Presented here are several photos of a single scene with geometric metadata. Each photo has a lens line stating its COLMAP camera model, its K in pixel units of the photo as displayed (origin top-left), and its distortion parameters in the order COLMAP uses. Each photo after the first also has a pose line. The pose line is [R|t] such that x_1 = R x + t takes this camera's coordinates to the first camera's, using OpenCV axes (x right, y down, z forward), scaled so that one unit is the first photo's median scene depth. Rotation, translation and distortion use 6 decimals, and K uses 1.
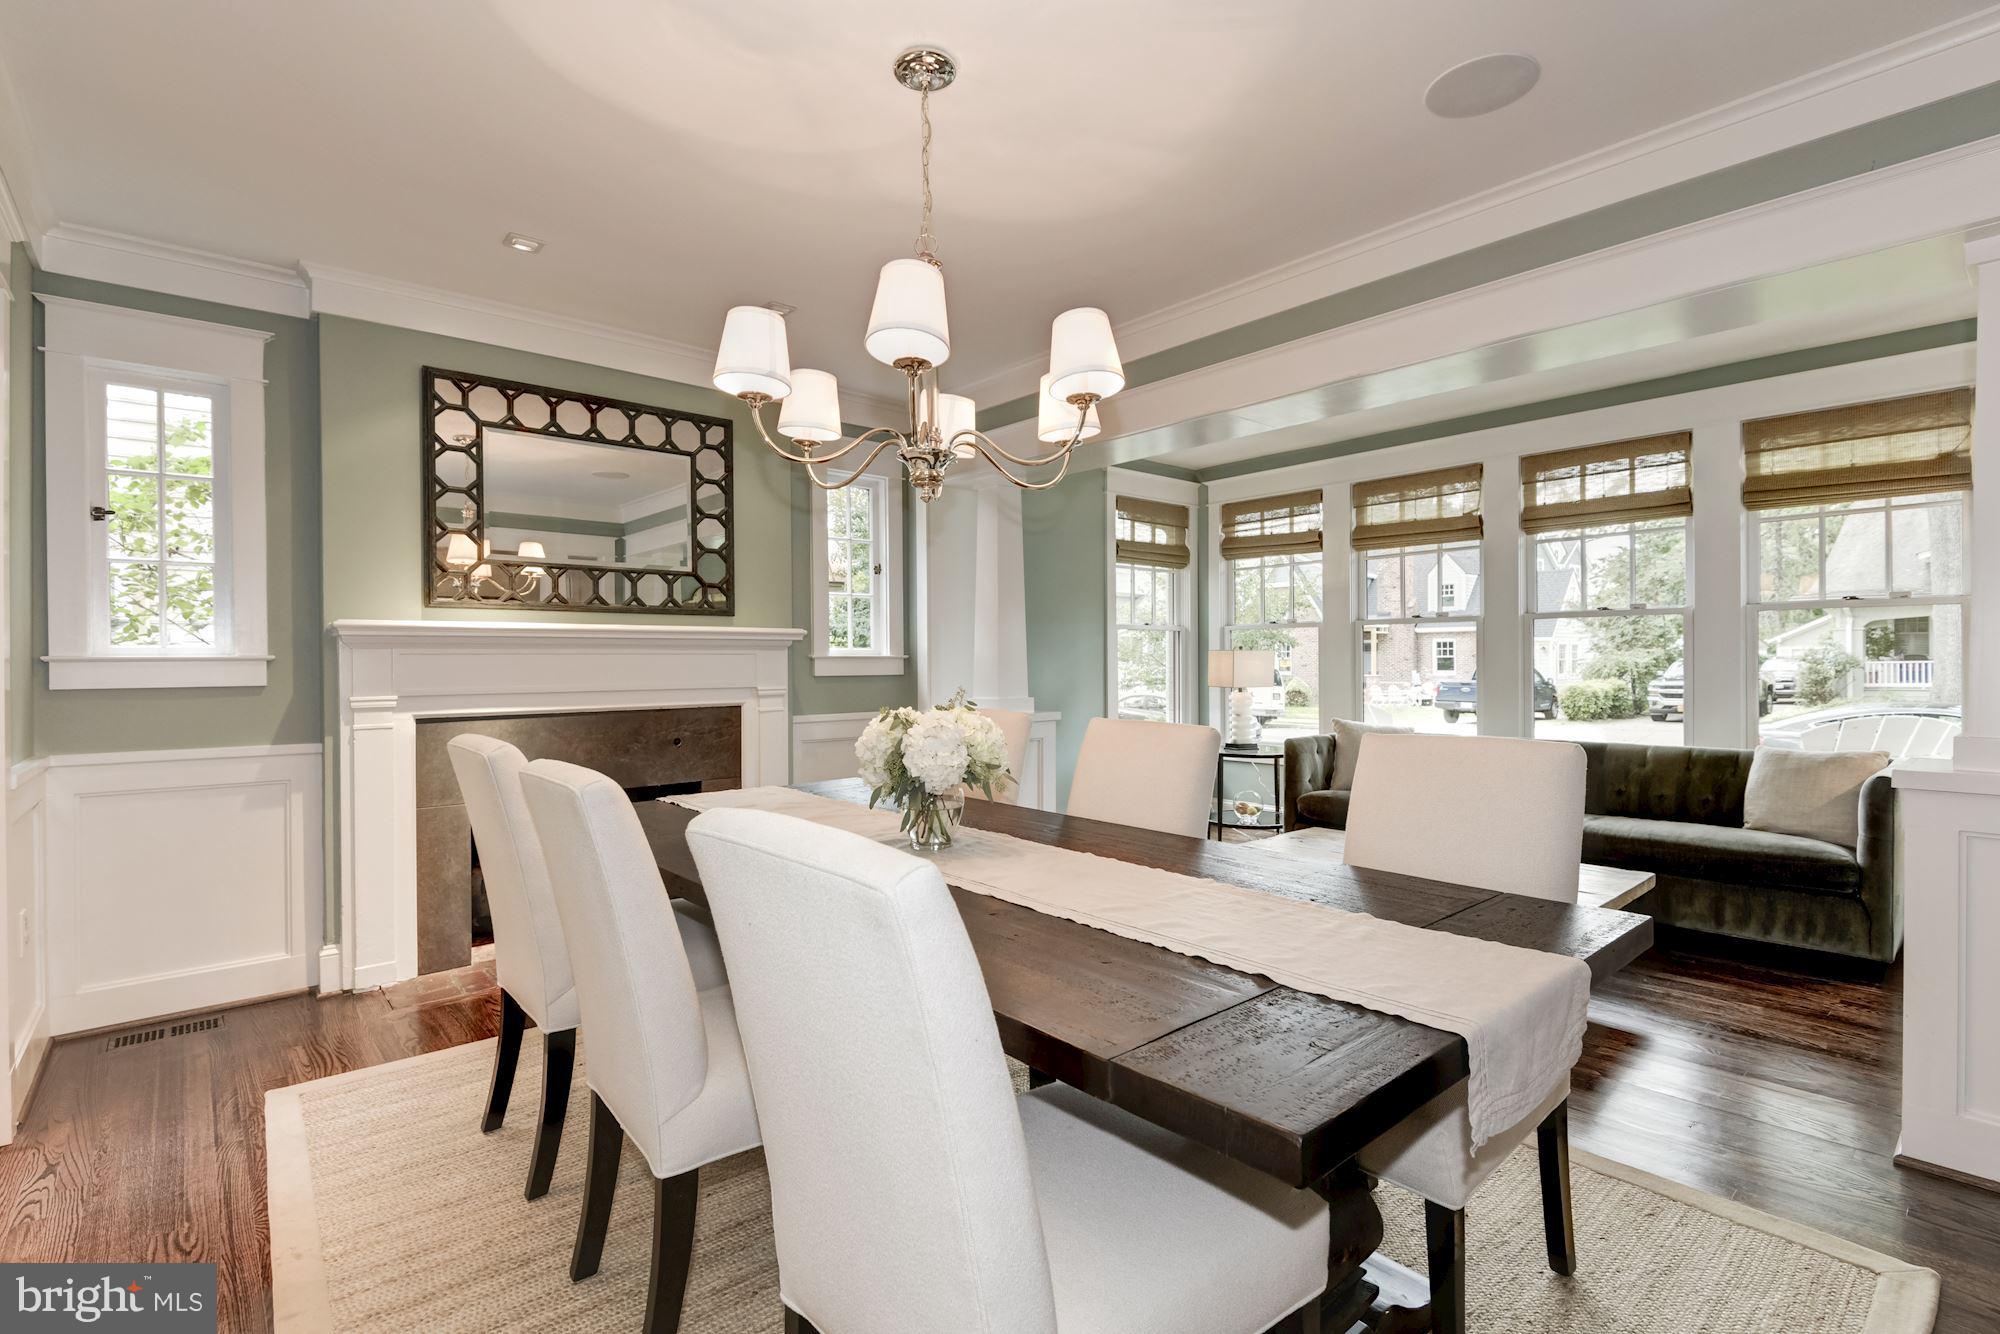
lens RADIAL K [[921.9, 0, 1004.8], [0, 921.9, 668.1], [0, 0, 1]] dist [0.005942, -0.008595]
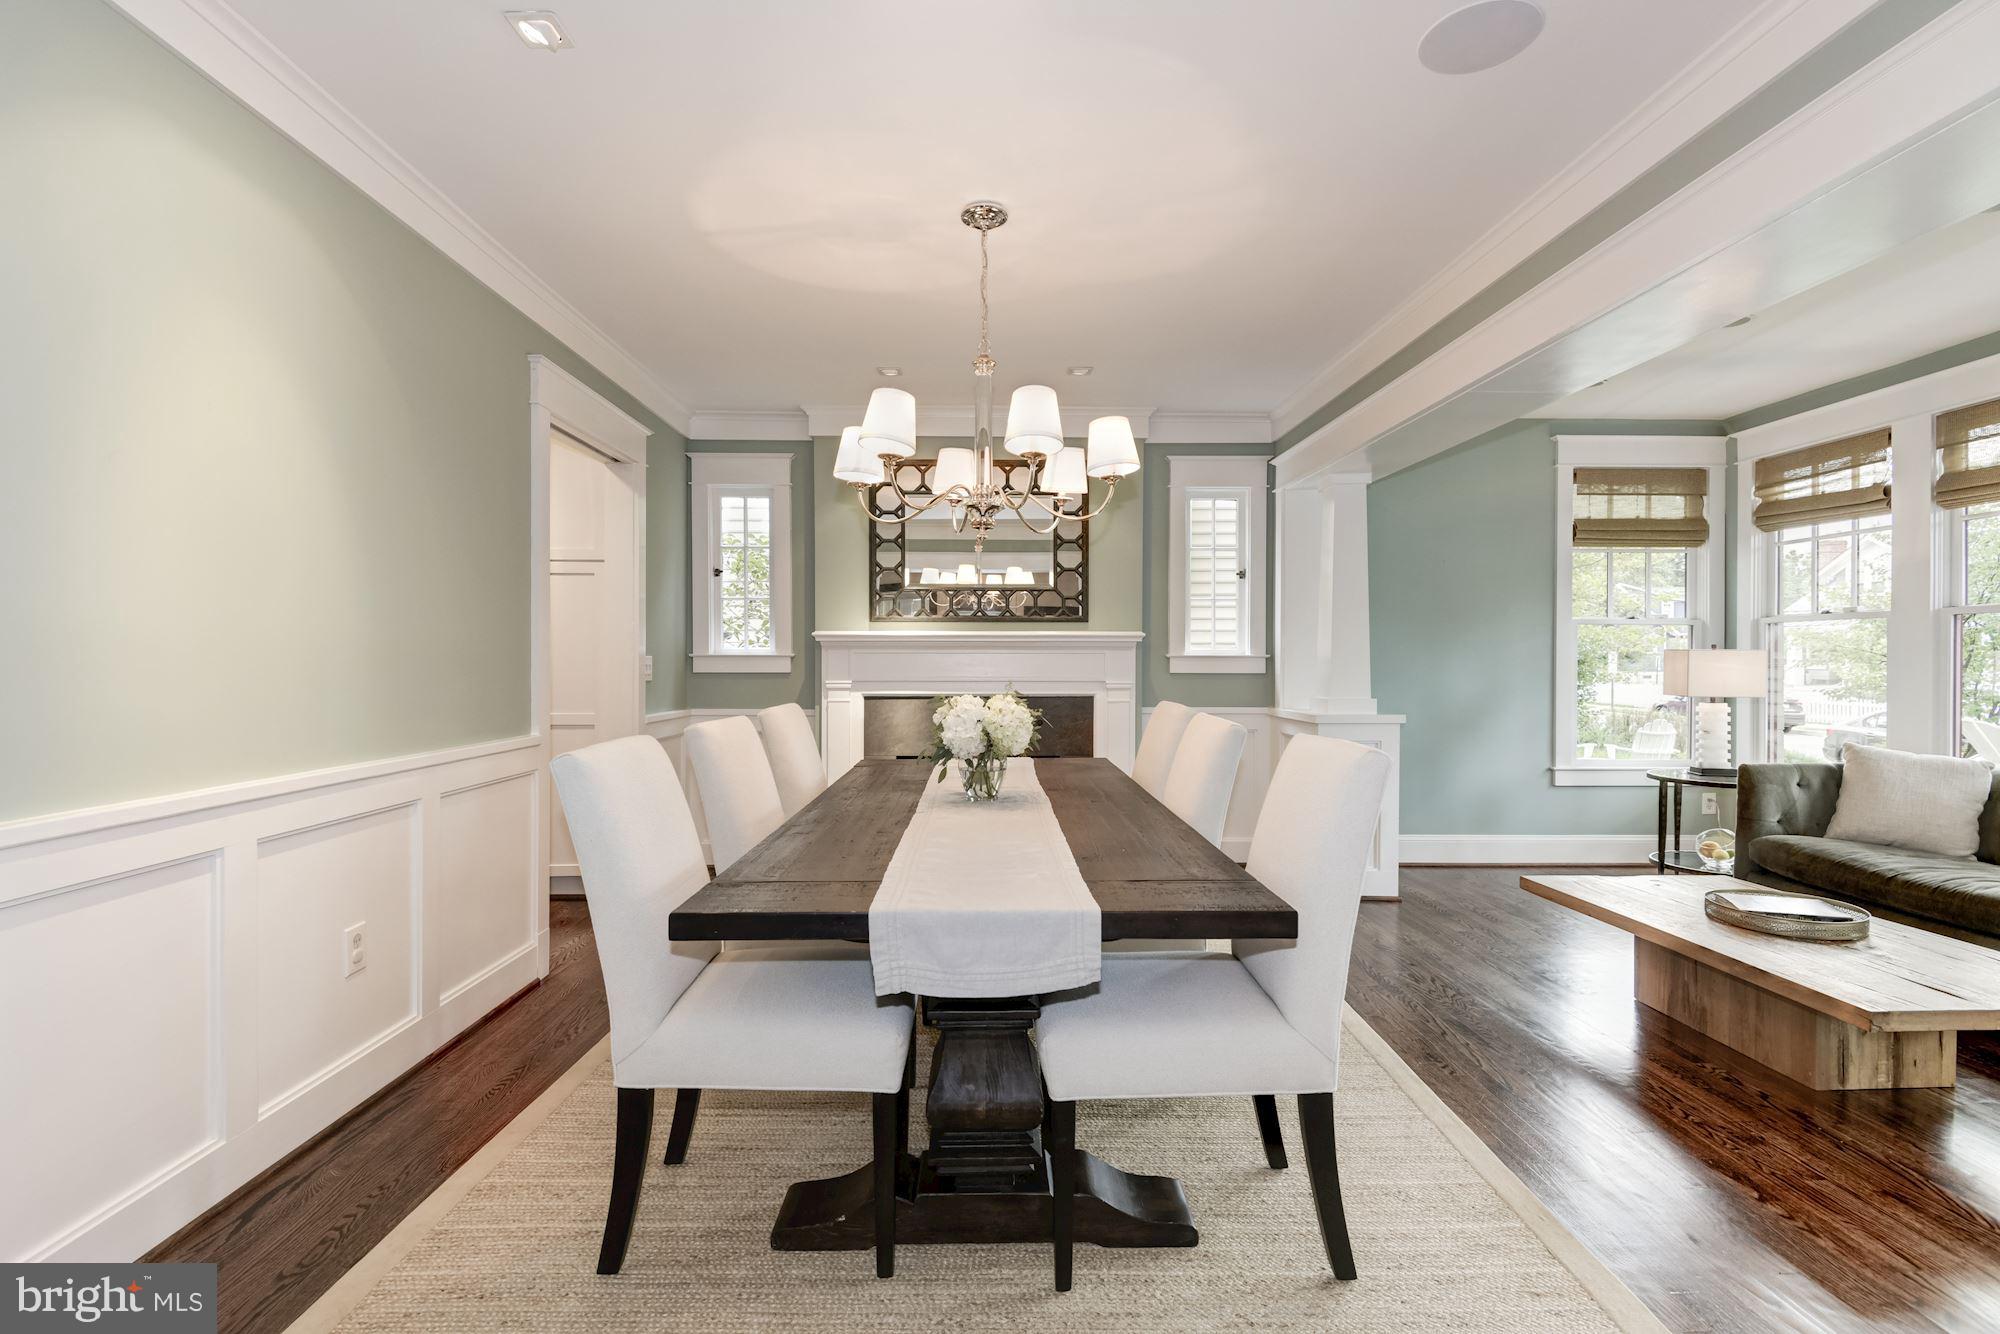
lens RADIAL K [[921.9, 0, 991.9], [0, 921.9, 669.4], [0, 0, 1]] dist [0.005942, -0.008595]
pose [[0.763685, 0.013776, -0.645442, 0.334752], [-0.010980, 0.999905, 0.008350, -0.002635], [0.645496, 0.000710, 0.763763, -0.003432]]
